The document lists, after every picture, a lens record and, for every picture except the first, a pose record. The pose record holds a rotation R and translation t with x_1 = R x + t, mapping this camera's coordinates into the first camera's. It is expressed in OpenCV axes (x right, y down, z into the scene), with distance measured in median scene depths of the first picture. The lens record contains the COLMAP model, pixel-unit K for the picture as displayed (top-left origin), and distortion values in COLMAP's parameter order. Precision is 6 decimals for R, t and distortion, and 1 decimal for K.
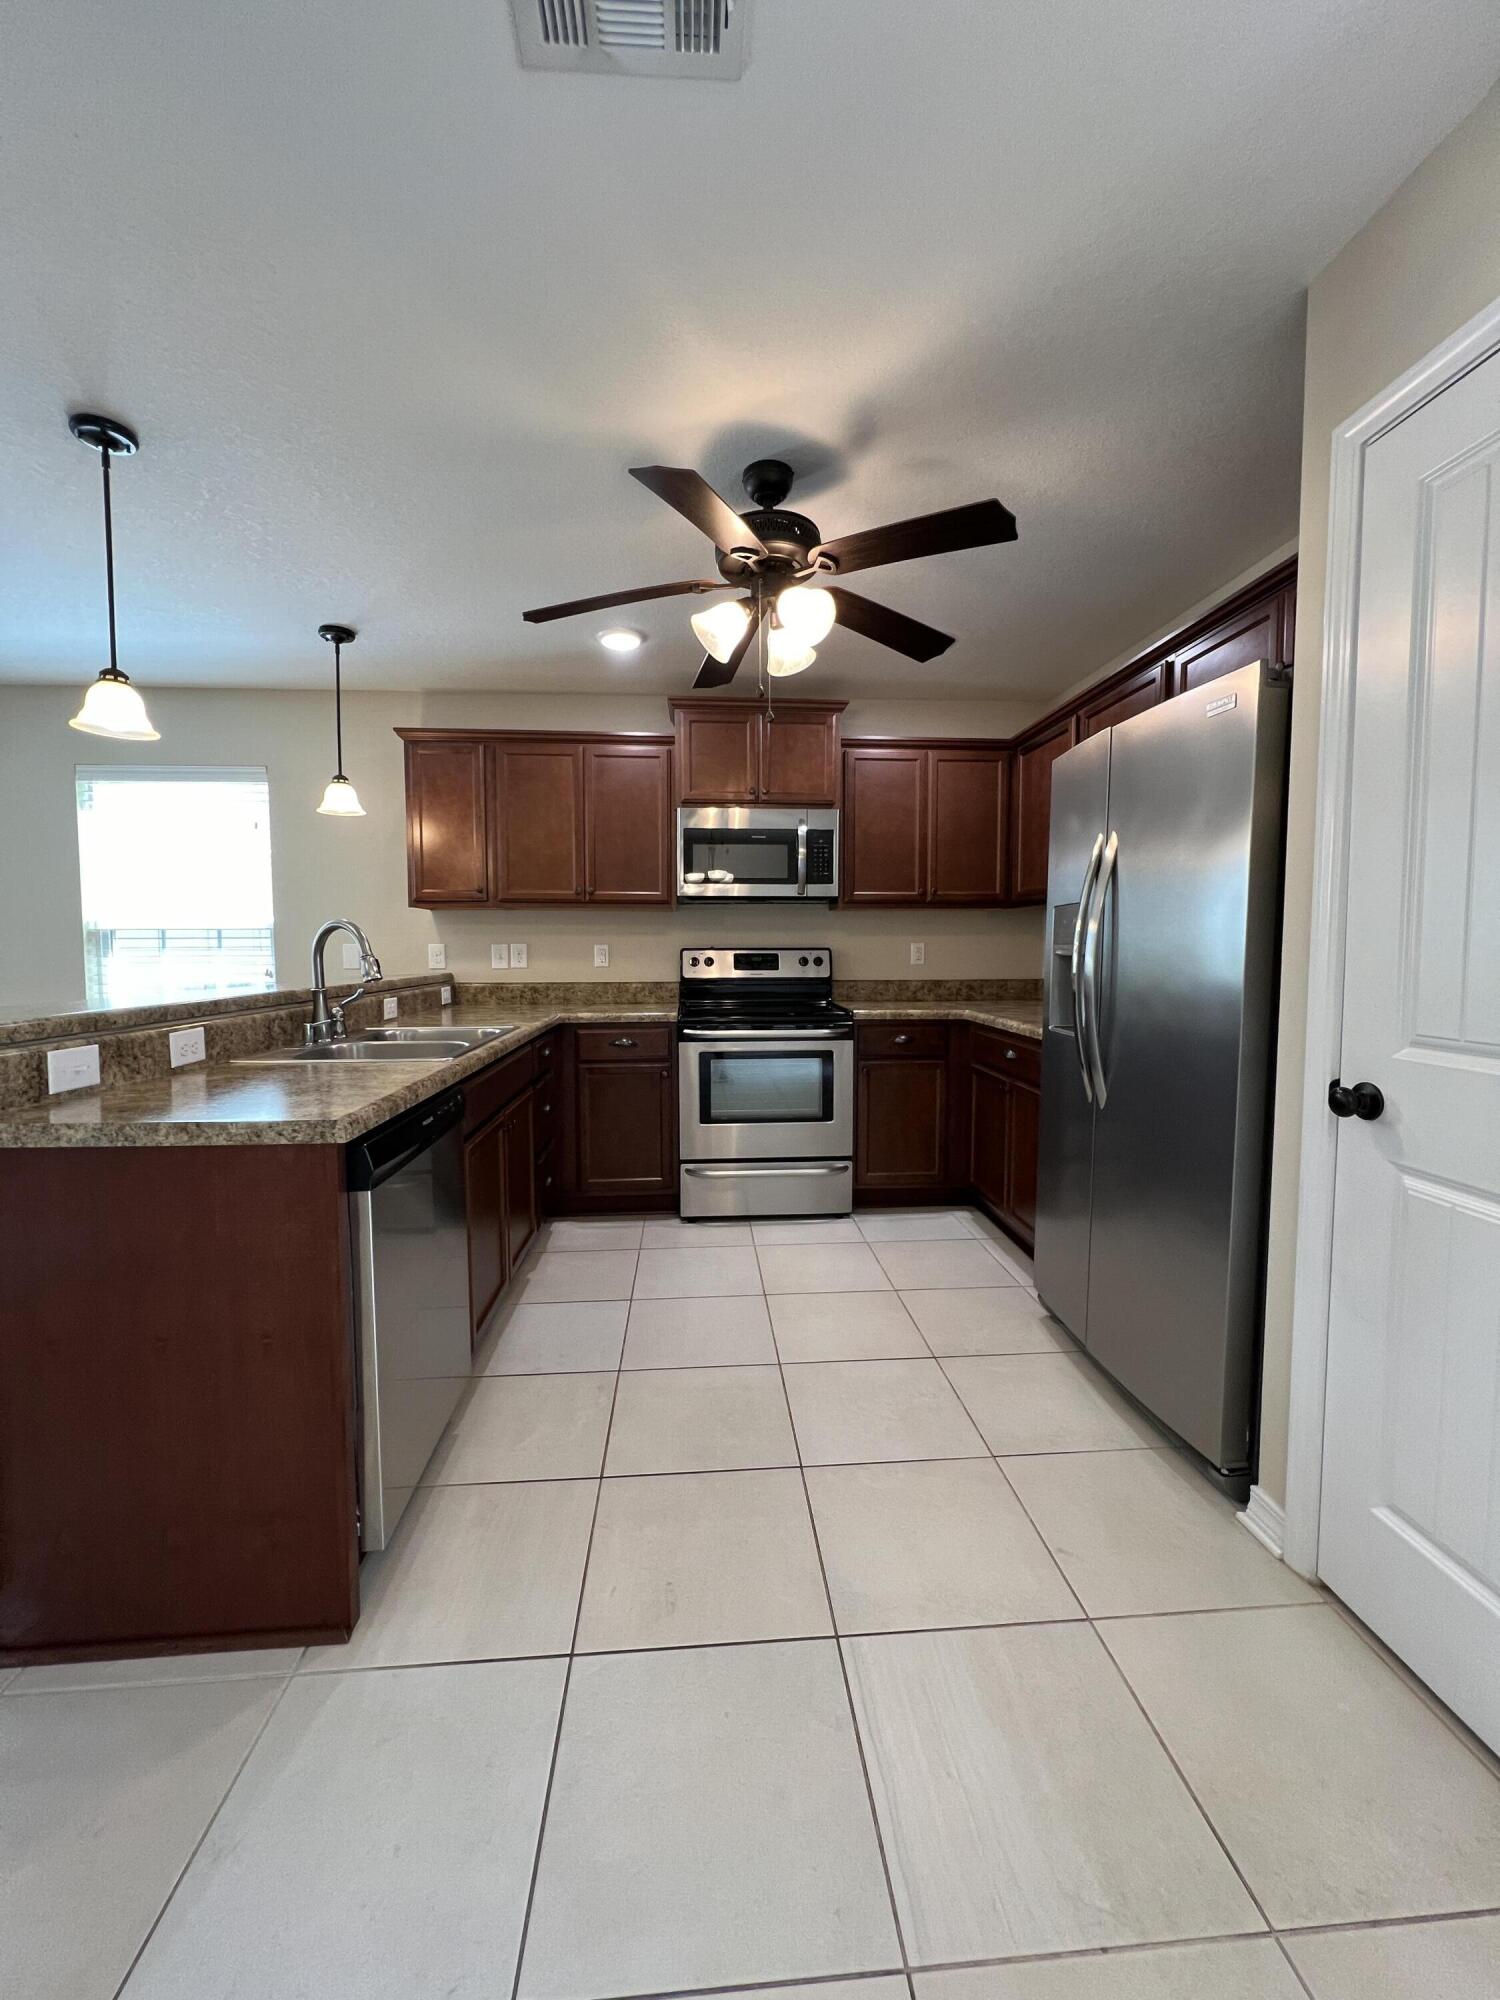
lens RADIAL K [[802.9, 0, 752.3], [0, 802.9, 998.4], [0, 0, 1]] dist [-0.000641, -0.000091]
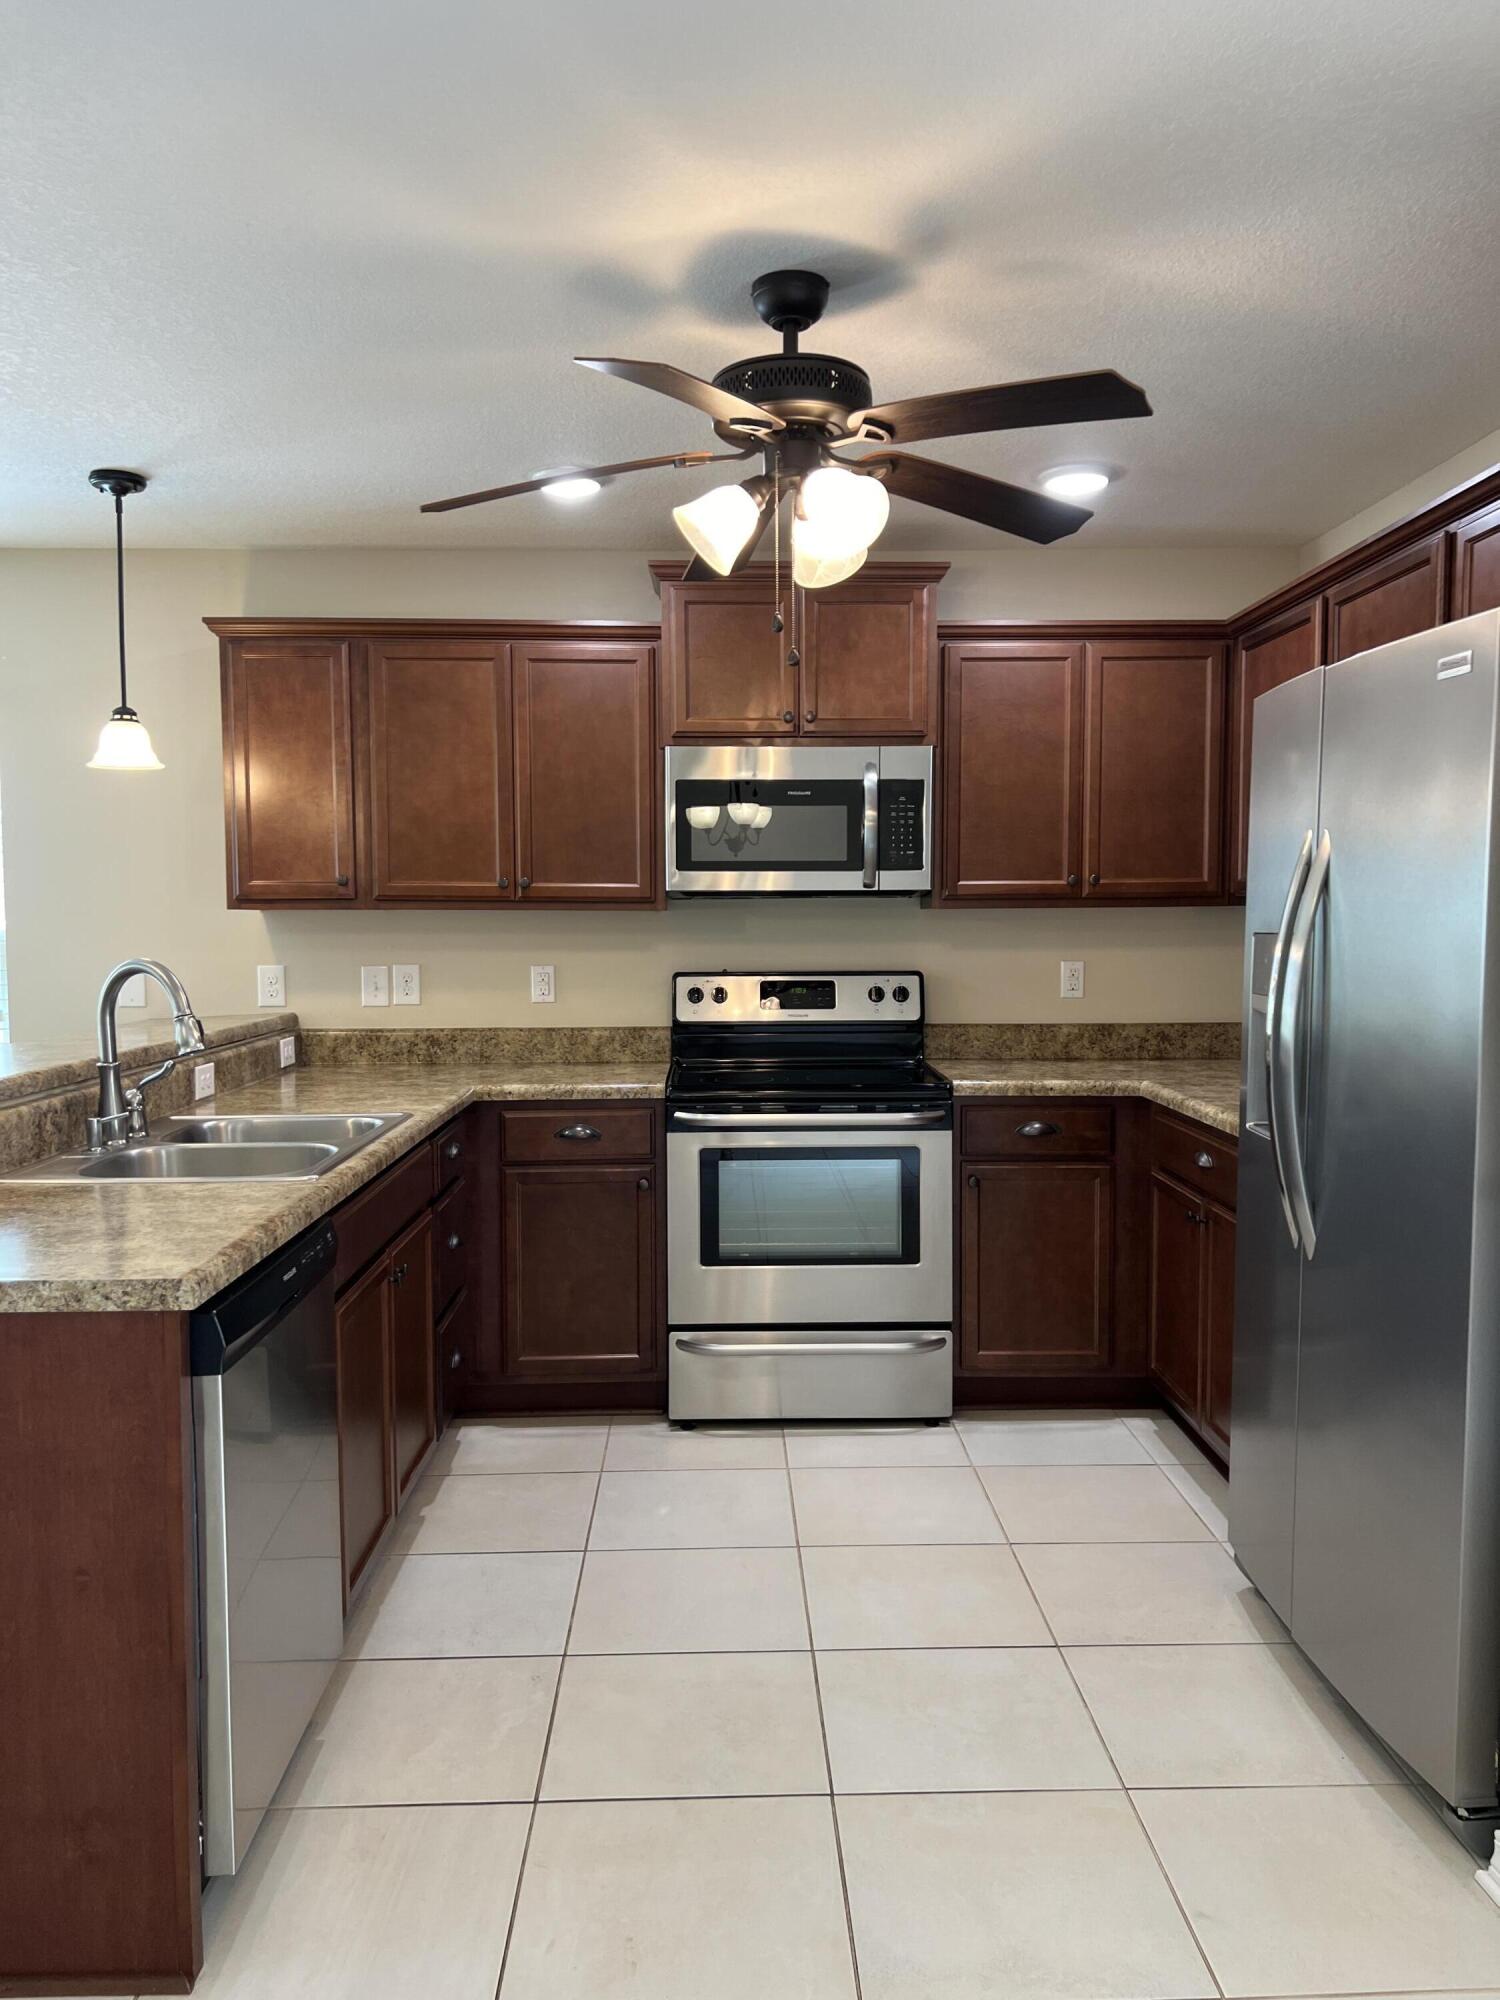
lens RADIAL K [[1508.0, 0, 754.9], [0, 1508.0, 1011.9], [0, 0, 1]] dist [0.097062, -0.140148]
pose [[0.998847, 0.000482, -0.048012, 0.037445], [-0.000531, 0.999999, -0.001012, -0.043746], [0.048012, 0.001036, 0.998846, -0.179463]]
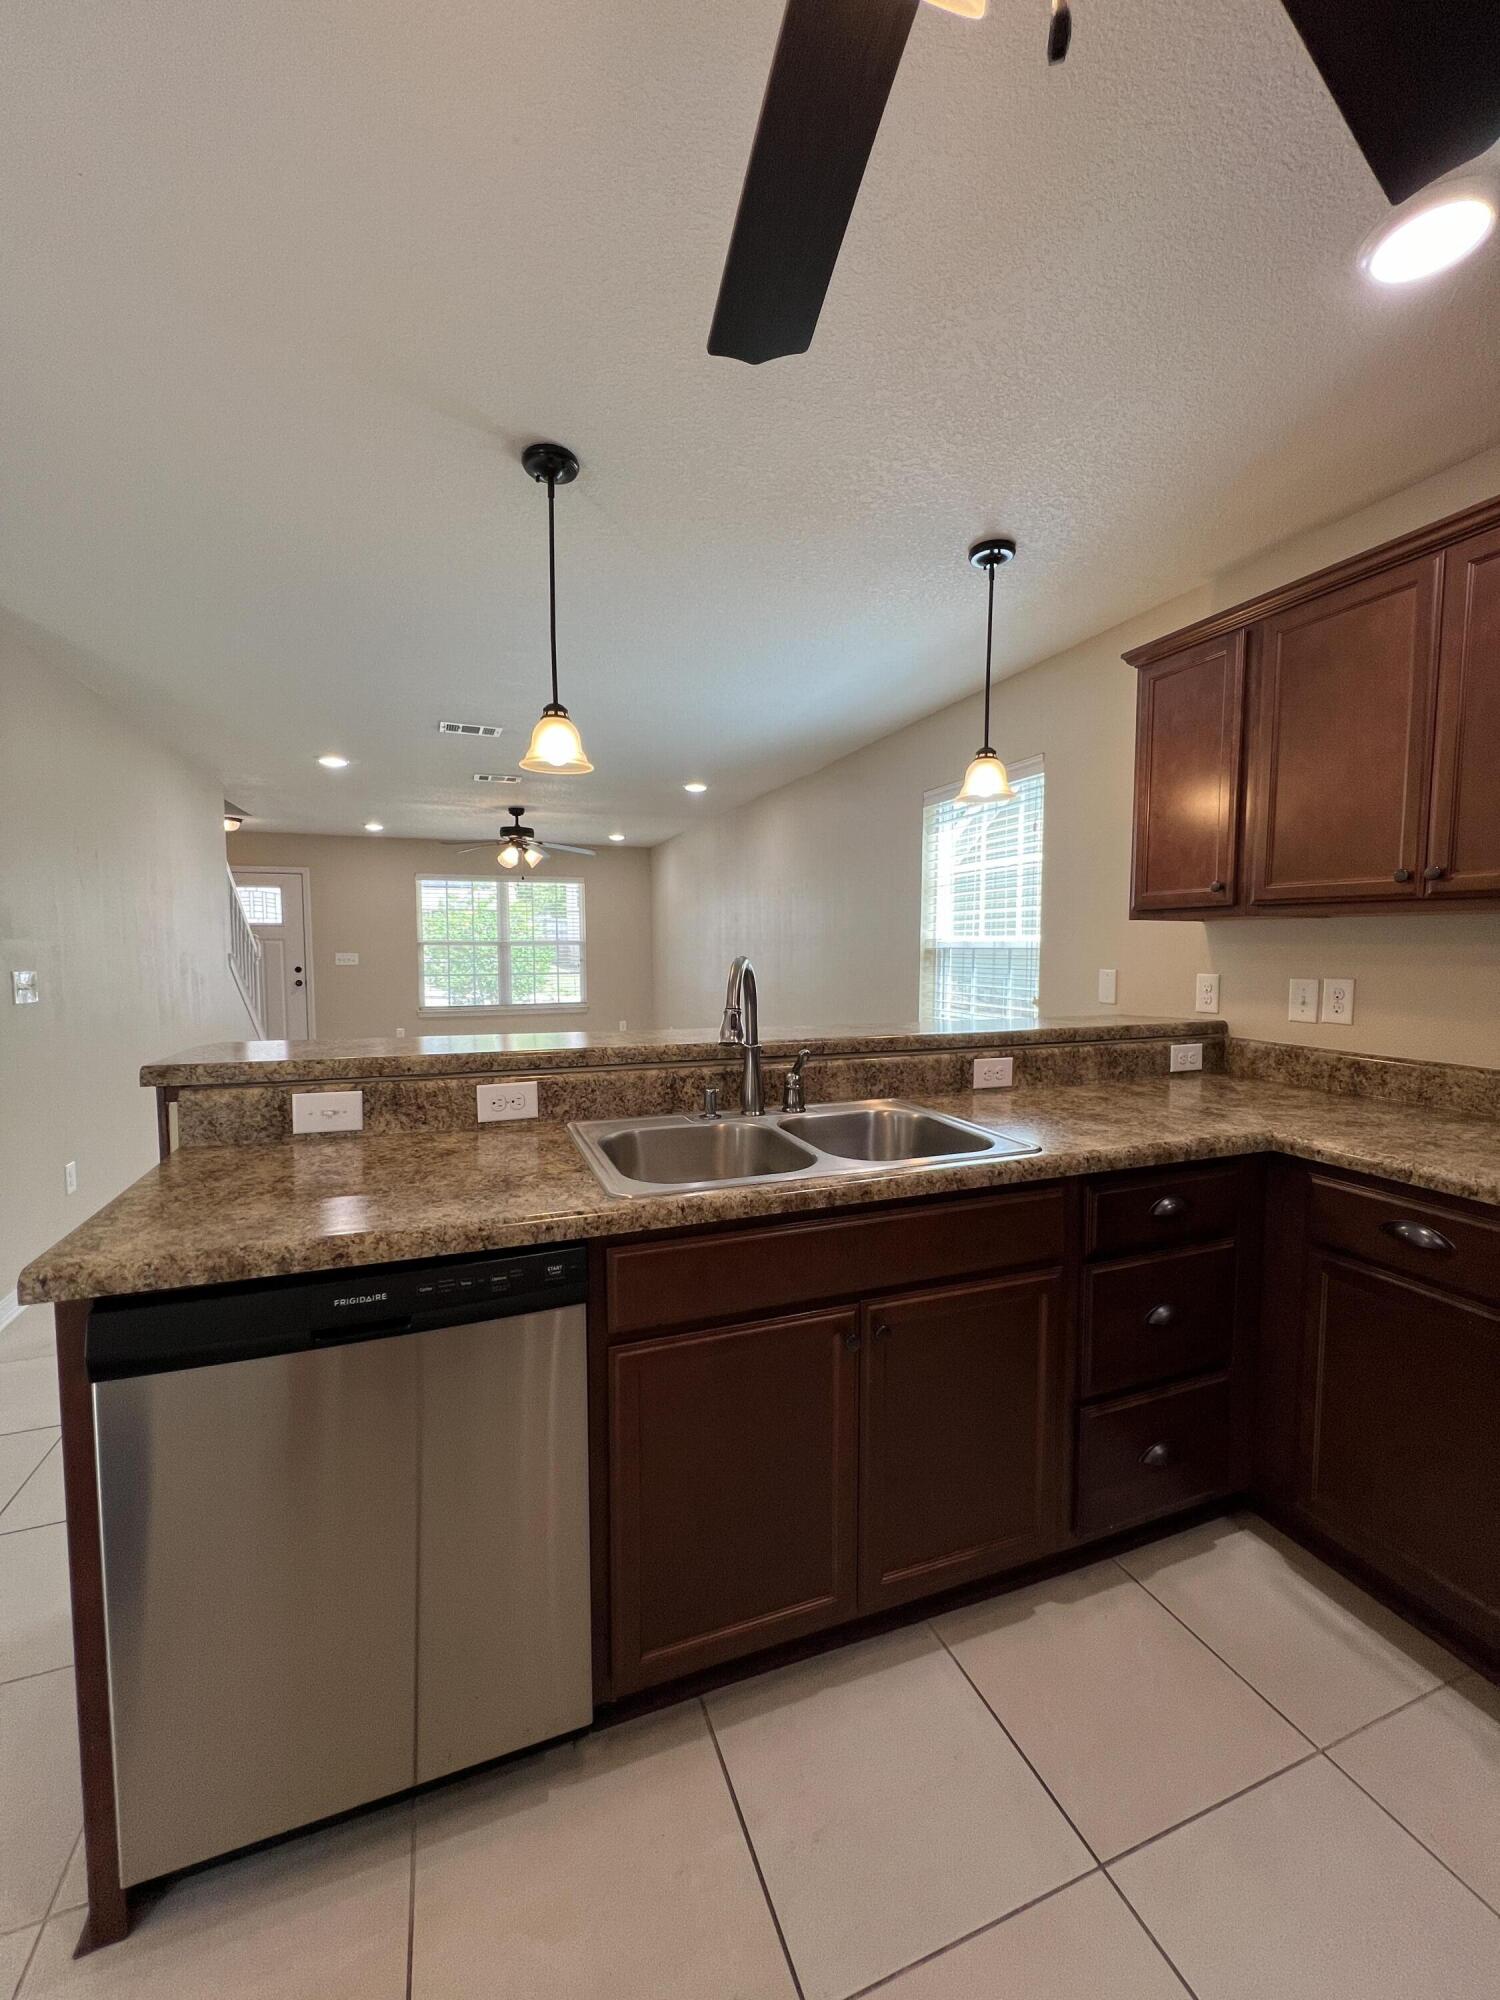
lens RADIAL K [[802.9, 0, 752.3], [0, 802.9, 998.4], [0, 0, 1]] dist [-0.000641, -0.000091]
pose [[0.286596, 0.067165, -0.955694, 0.158106], [-0.065143, 0.996597, 0.050505, -0.078770], [0.955834, 0.047782, 0.289996, 0.648151]]
